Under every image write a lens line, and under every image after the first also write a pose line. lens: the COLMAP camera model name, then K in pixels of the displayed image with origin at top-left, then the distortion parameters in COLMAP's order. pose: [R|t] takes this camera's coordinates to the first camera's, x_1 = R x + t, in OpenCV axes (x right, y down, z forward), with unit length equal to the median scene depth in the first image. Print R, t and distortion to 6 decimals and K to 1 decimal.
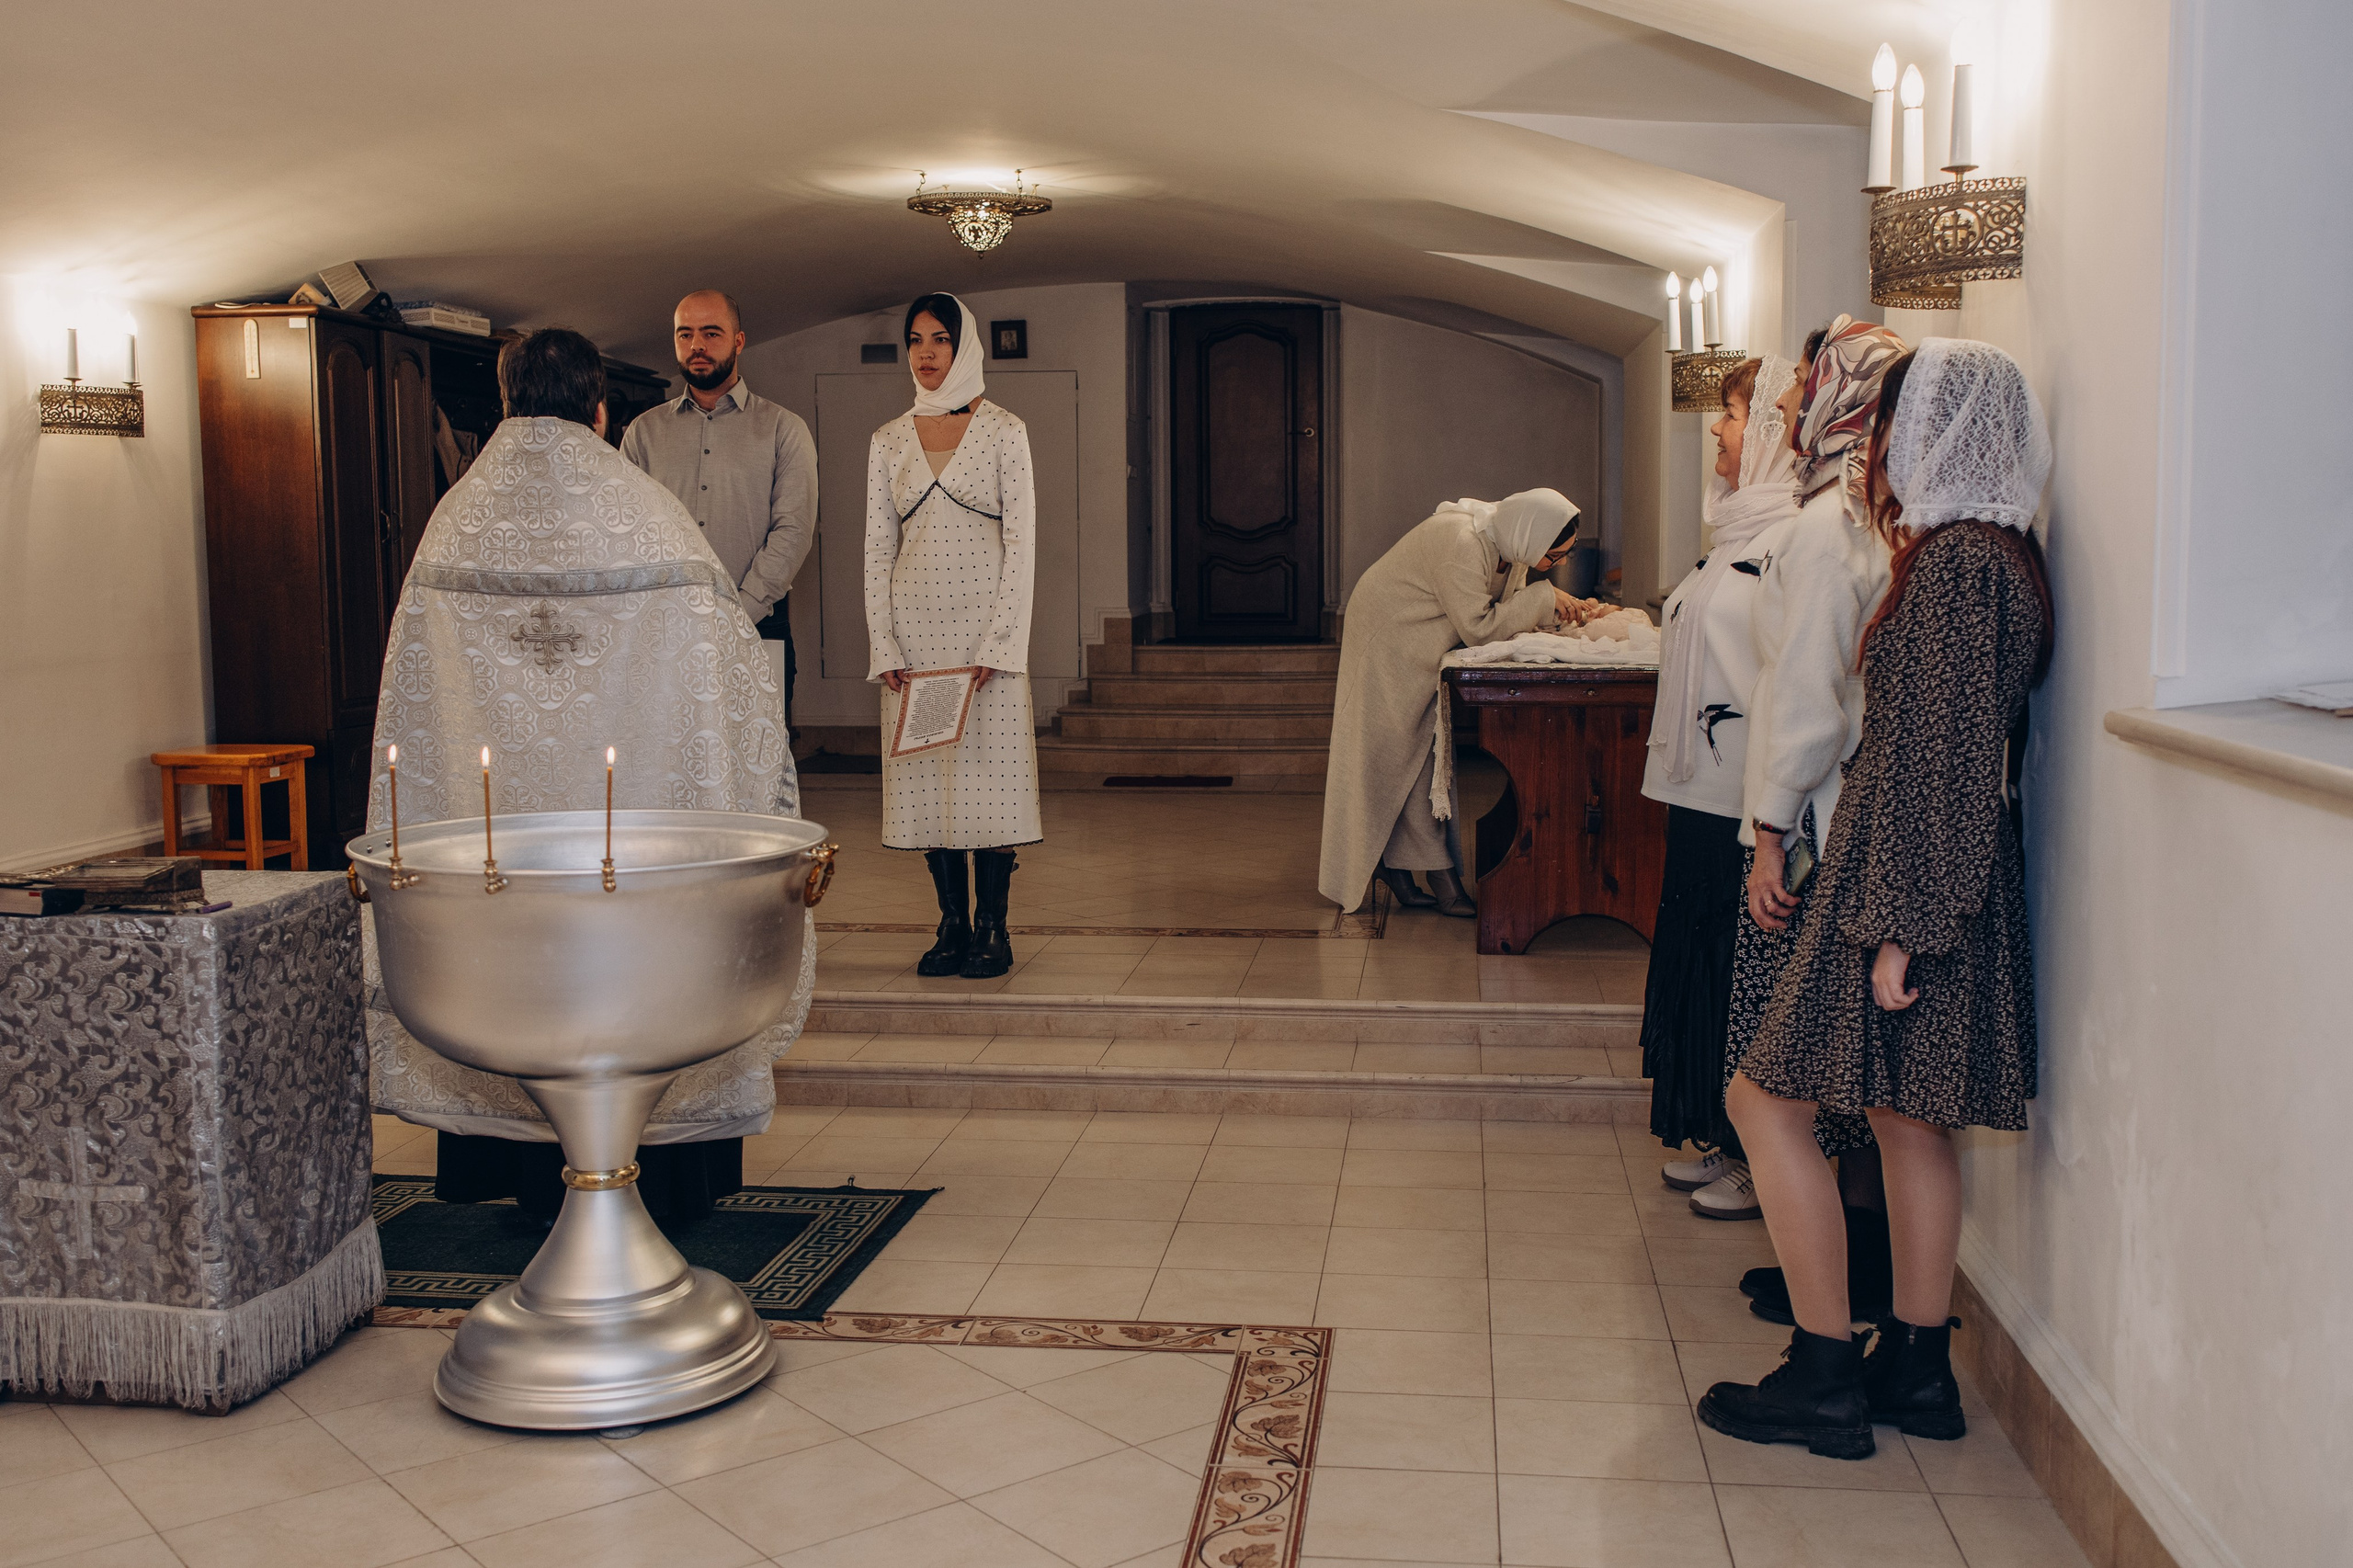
lens RADIAL K [[2359.3, 0, 1132.4], [0, 2359.3, 777.2], [0, 0, 1]] dist [0.018436, 0.028534]
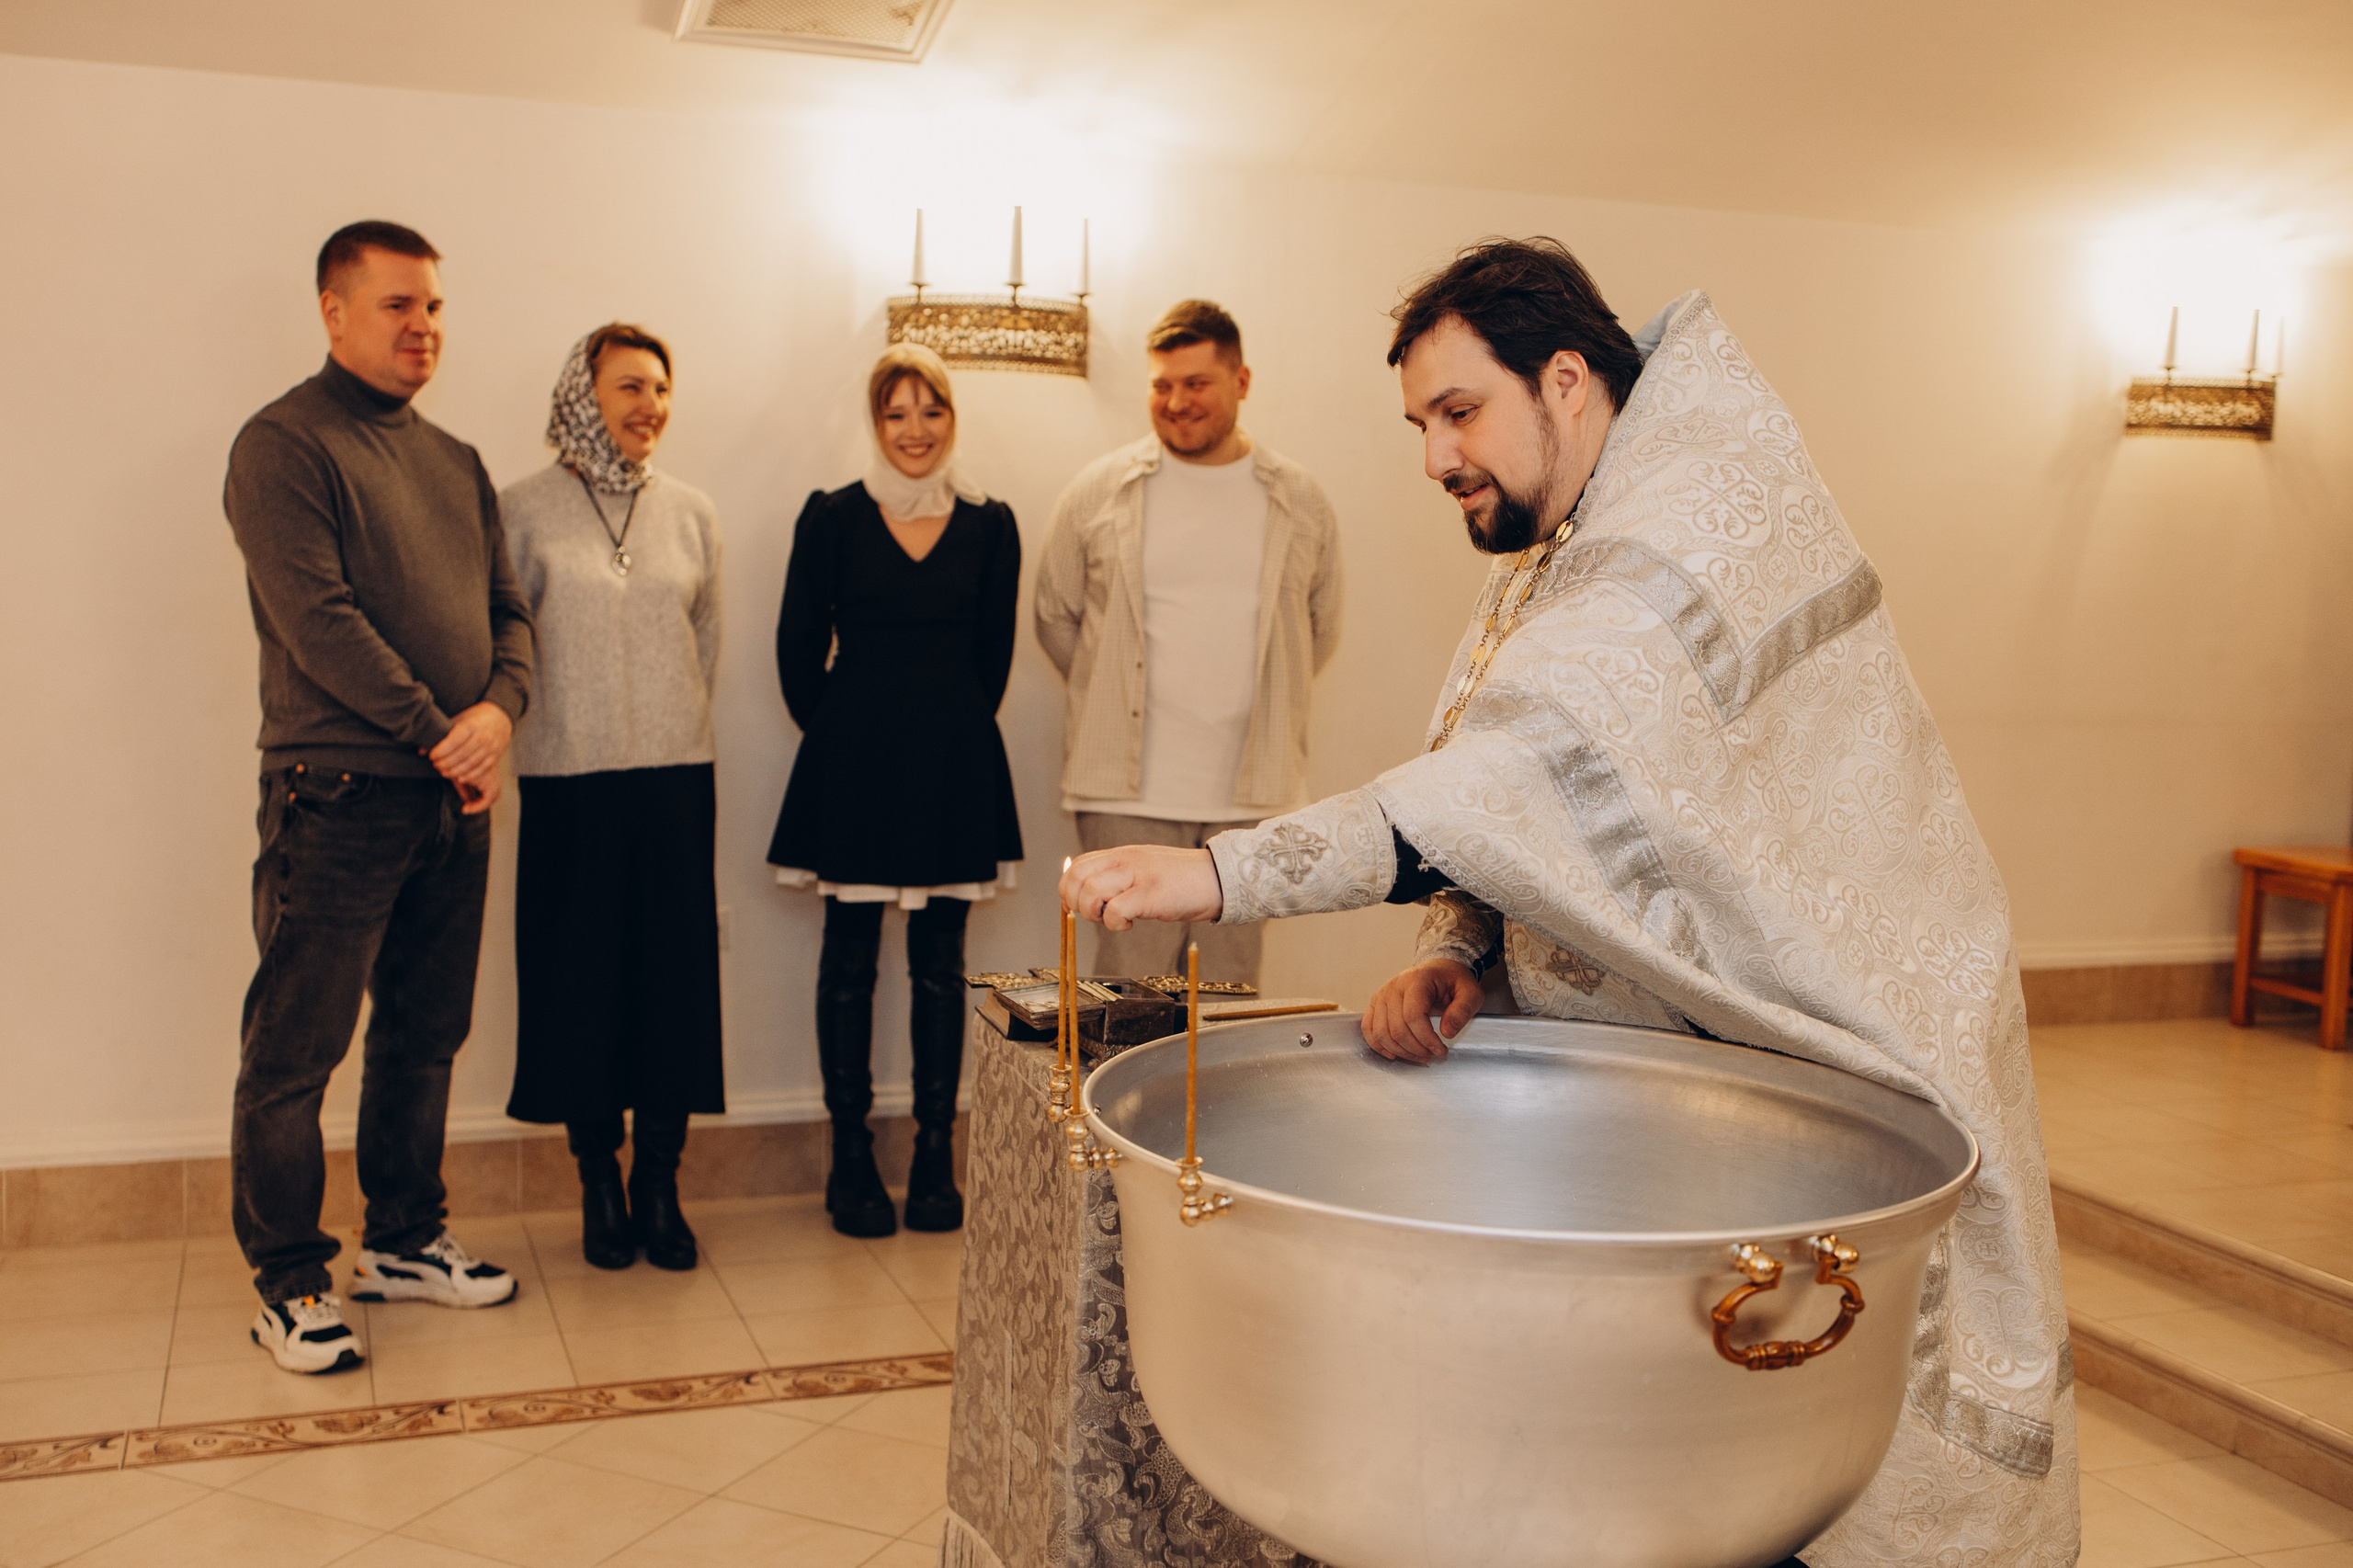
lens RADIAL K [[2323.6, 0, 1167.2], [0, 2323.6, 774.3], [0, 0, 1]] dist [0.003924, 0.003596]
pose [[0.473987, 0.109151, -0.873740, 0.085778], [-0.124771, 0.990600, 0.056064, -0.032890], [0.871647, 0.082443, 0.483151, 0.323293]]
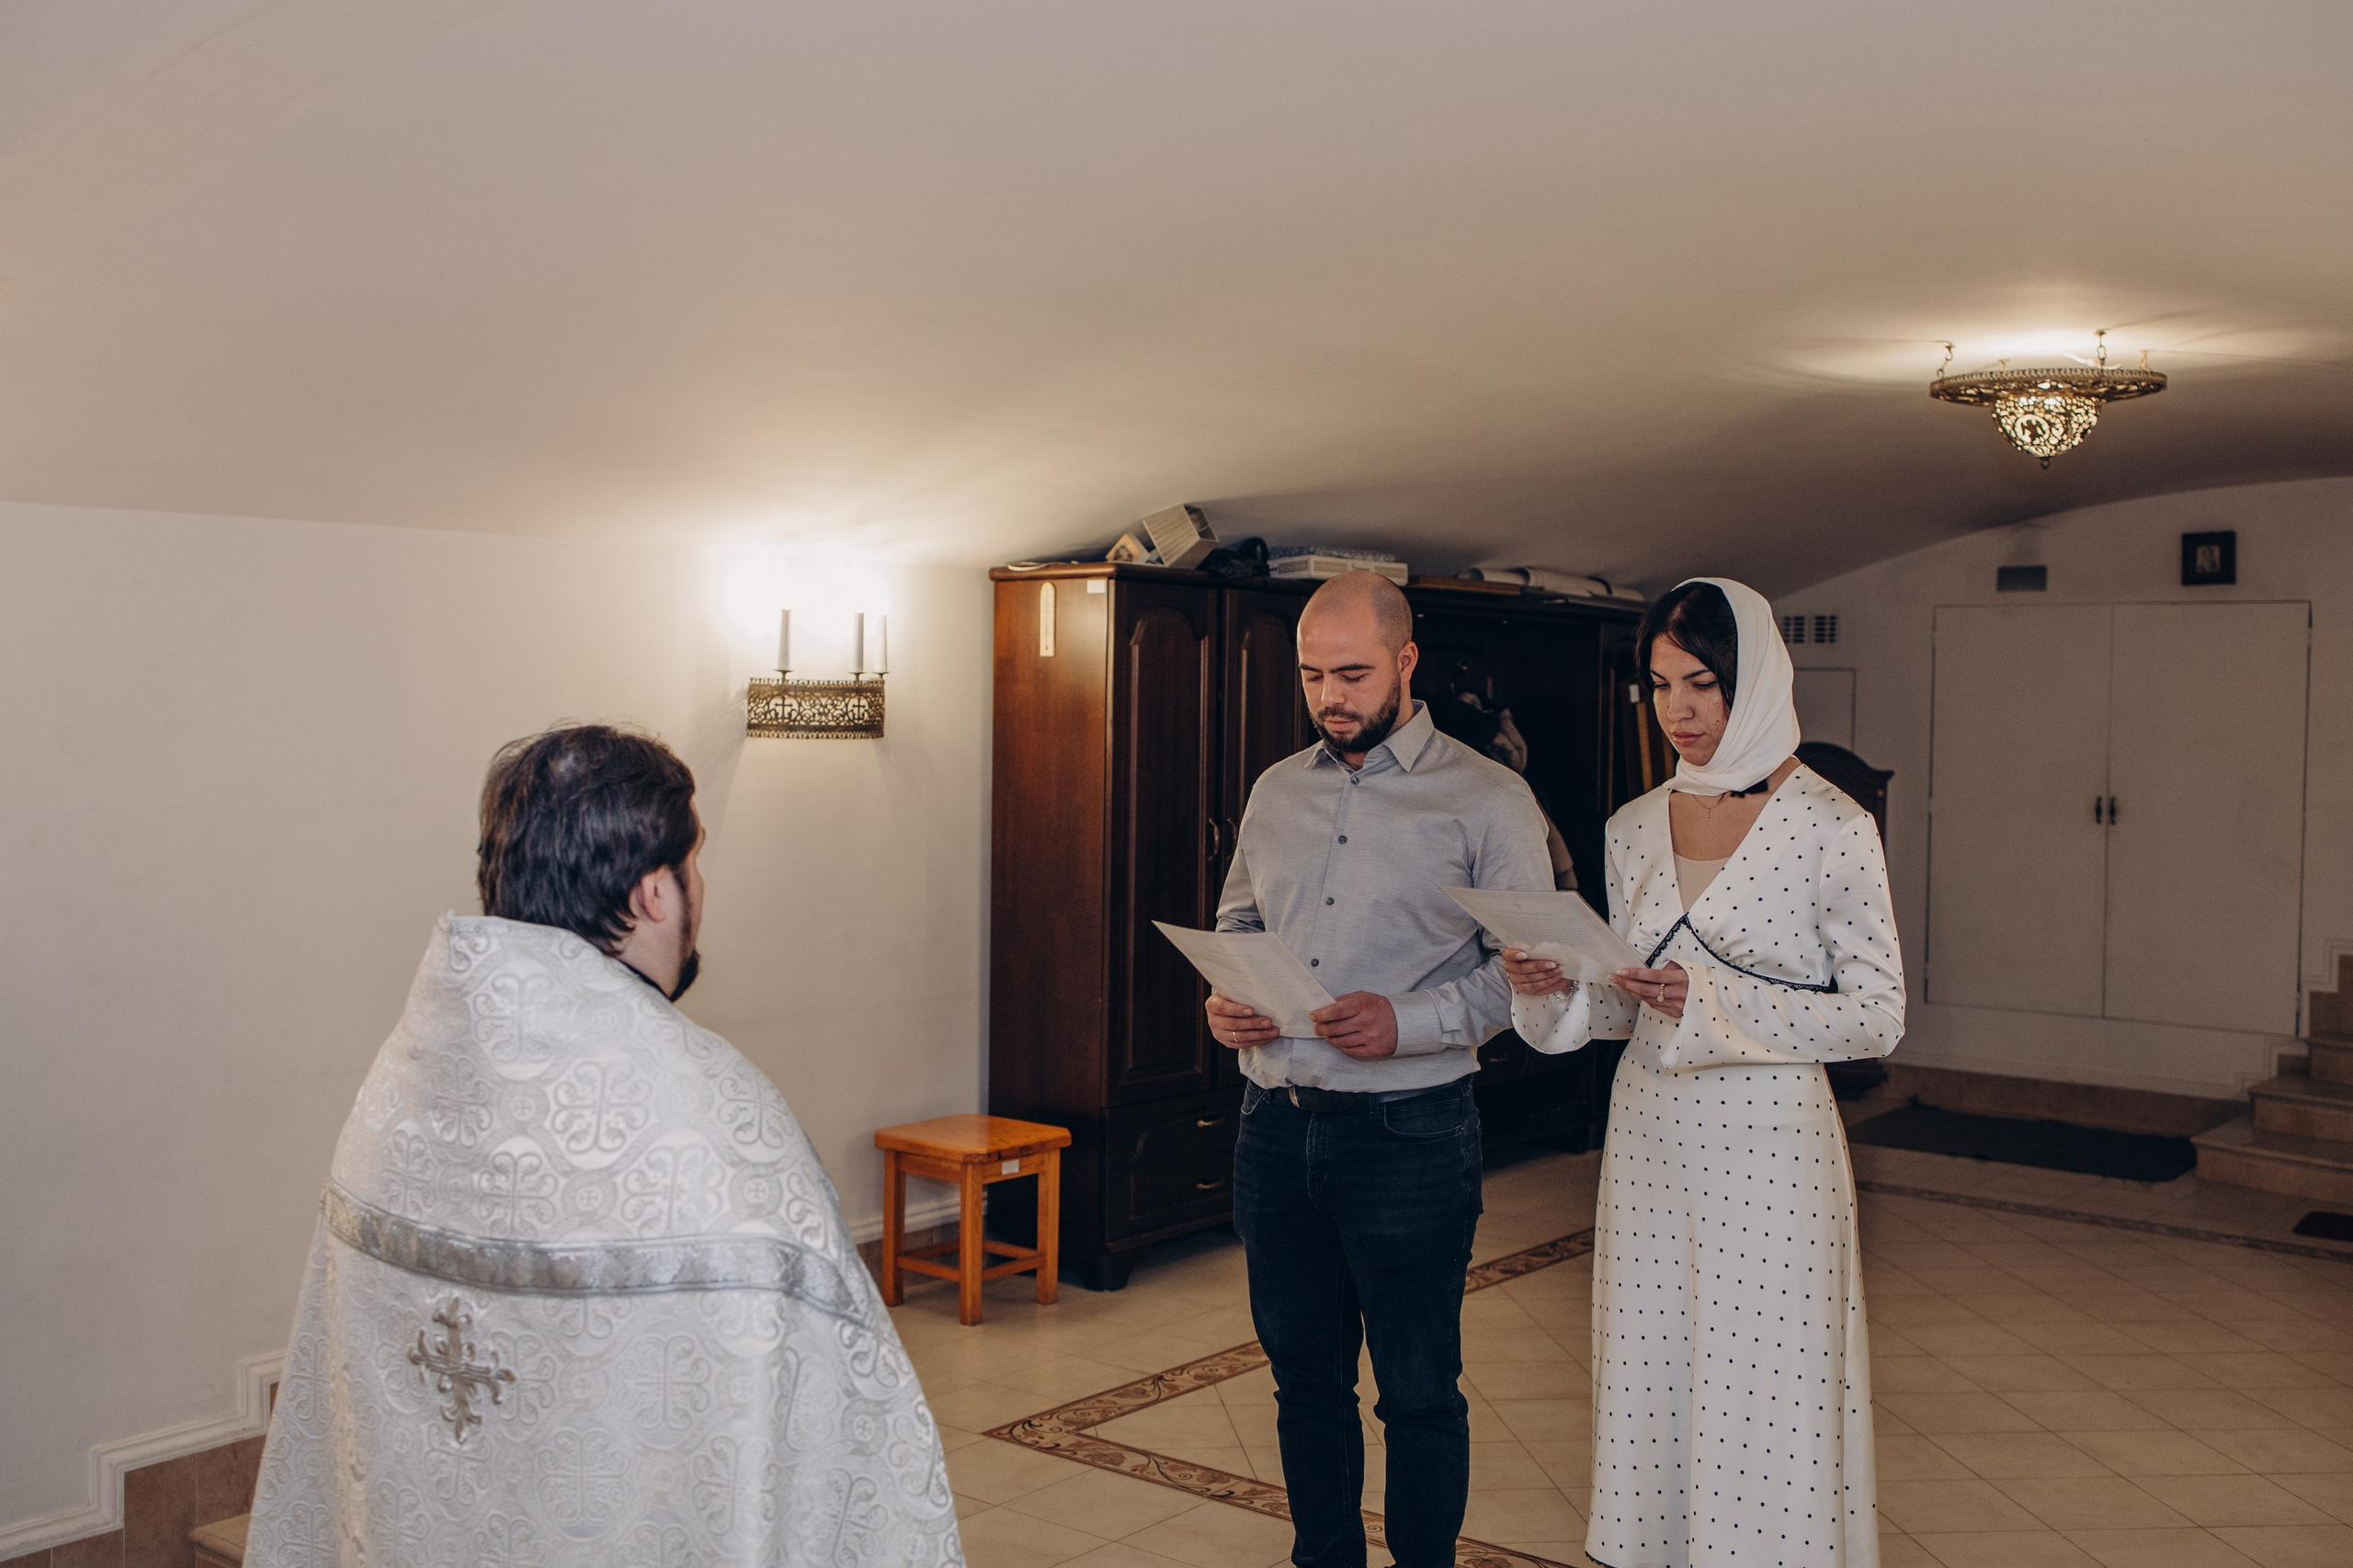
lens RADIAL K [[2323.6, 0, 1167.2], [0, 2323.6, 774.3], [0, 0, 1]] dist [0.003924, 0.003596]
pose [[0.857181, 0.032001, -0.514021, 0.067335], [-0.069566, 0.996115, -0.053994, -0.093812], [0.510296, 0.082041, 0.856077, 0.373392]]
